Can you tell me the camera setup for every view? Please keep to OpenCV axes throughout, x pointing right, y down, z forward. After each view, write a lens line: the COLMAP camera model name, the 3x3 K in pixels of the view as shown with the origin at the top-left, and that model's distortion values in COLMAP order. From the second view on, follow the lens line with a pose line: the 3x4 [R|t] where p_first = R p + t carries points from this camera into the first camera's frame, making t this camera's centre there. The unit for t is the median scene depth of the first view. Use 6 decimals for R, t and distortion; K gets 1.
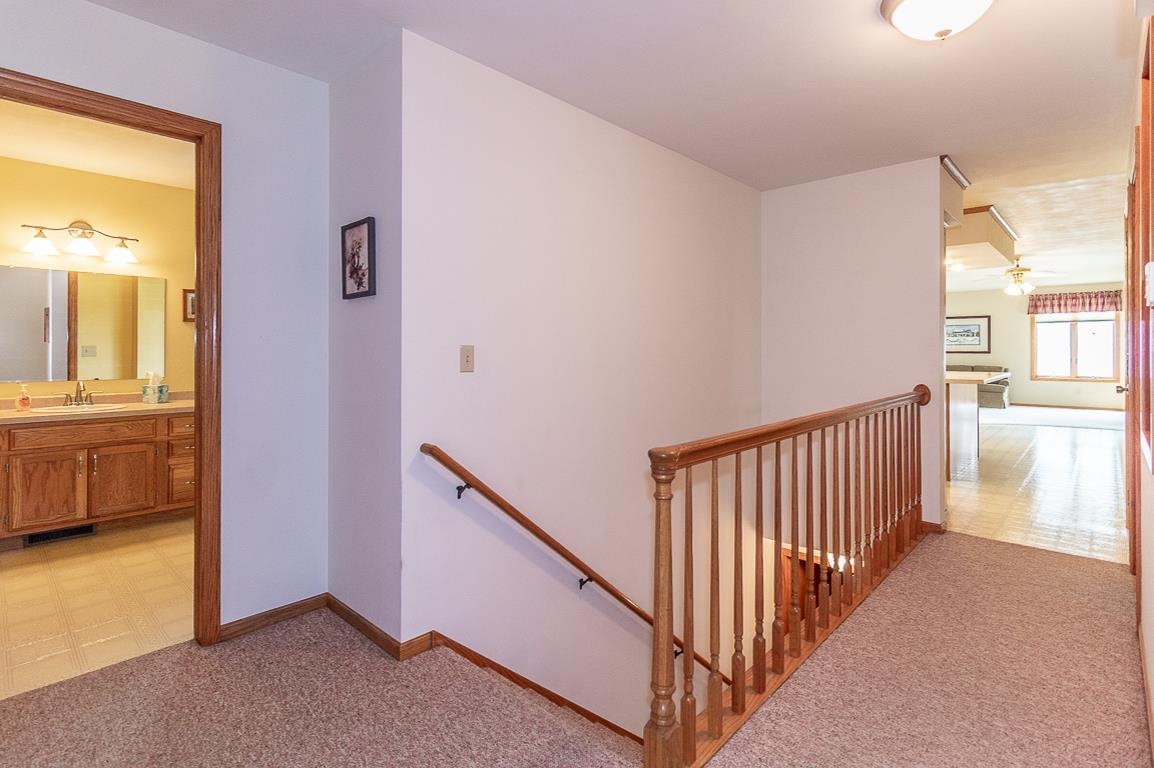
lens RADIAL K [[552.5, 0, 588.3], [0, 552.5, 348.9], [0, 0, 1]] dist [0.005864, 0.000480]
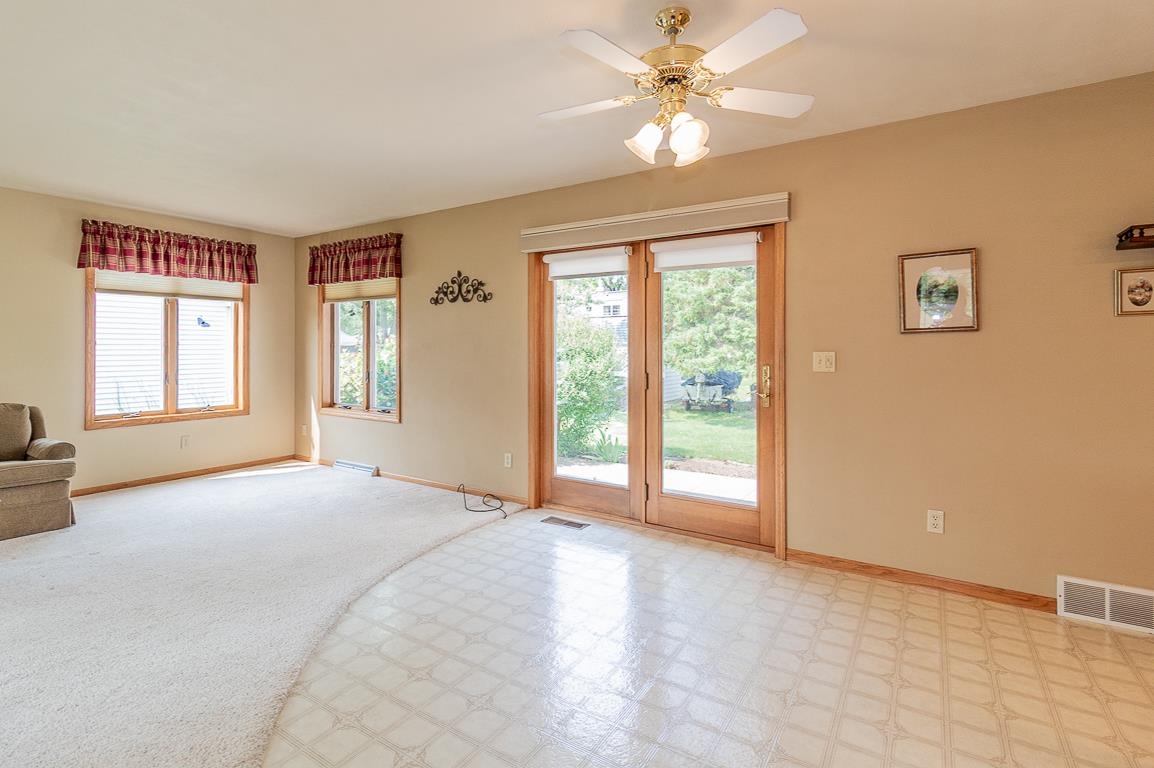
lens RADIAL K [[552.5, 0, 575.8], [0, 552.5, 350.5], [0, 0, 1]] dist [0.005864, 0.000480]
pose [[-0.189503, 0.002037, 0.981878, 0.343037], [-0.000330, 0.999998, -0.002138, -0.001205], [-0.981880, -0.000729, -0.189502, 0.751143]]
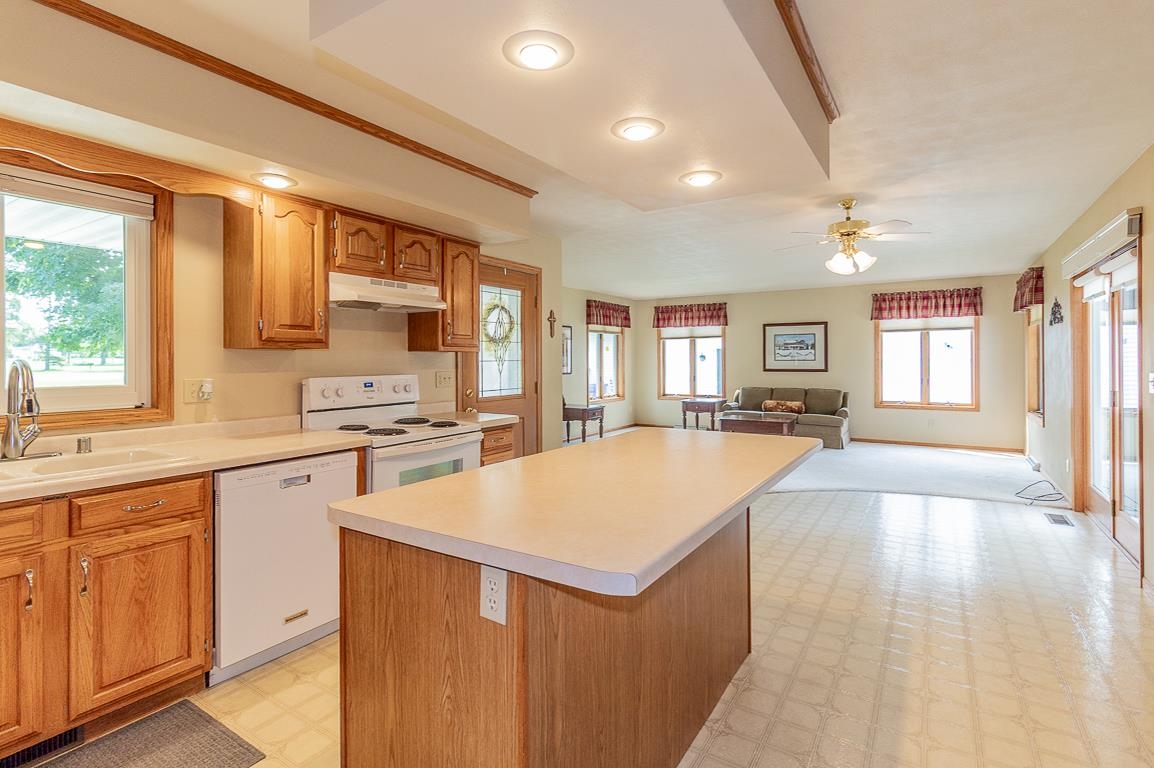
lens RADIAL K [[552.5, 0, 581.3], [0, 552.5, 359.5], [0, 0, 1]] dist [0.005864, 0.000480]
pose [[0.983655, -0.002638, 0.180042, 0.282187], [0.002890, 0.999995, -0.001137, -0.009557], [-0.180038, 0.001639, 0.983658, 0.346788]]
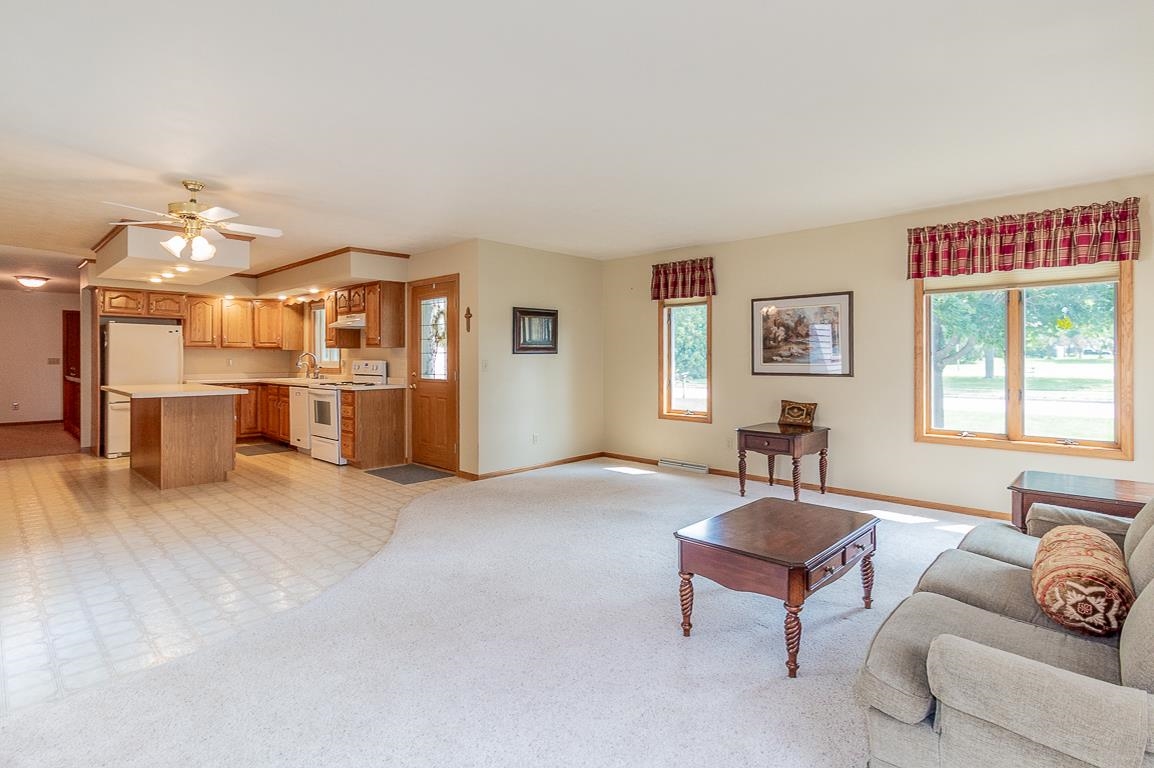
lens RADIAL K [[582.3, 0, 581.2], [0, 582.3, 357.7], [0, 0, 1]] dist [0.013246, -0.004940]
pose [[-0.018427, -0.001272, -0.999829, 0.888819], [-0.001999, 0.999997, -0.001235, -0.003895], [0.999828, 0.001976, -0.018430, 0.928863]]
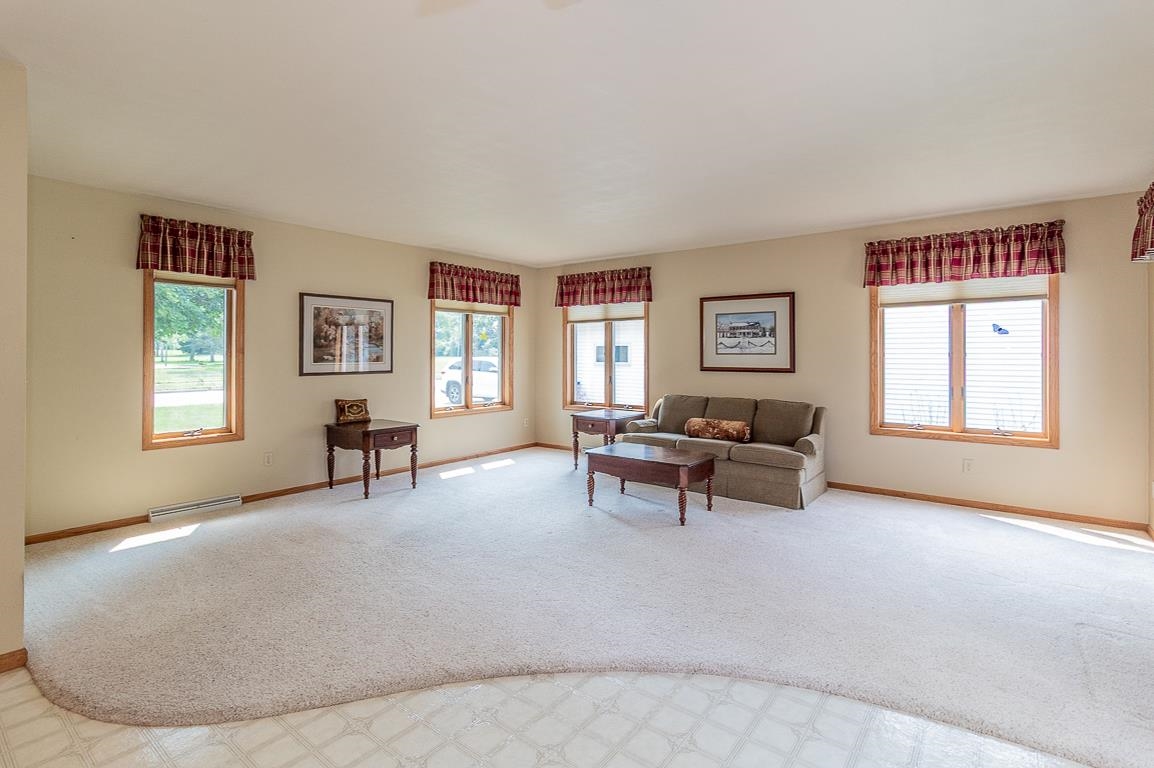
lens RADIAL K [[552.5, 0, 579.7], [0, 552.5, 351.9], [0, 0, 1]] dist [0.005864, 0.000480]
pose [[0.995823, 0.002880, 0.091259, 0.542861], [-0.002475, 0.999987, -0.004556, -0.007495], [-0.091270, 0.004311, 0.995817, 0.597644]]
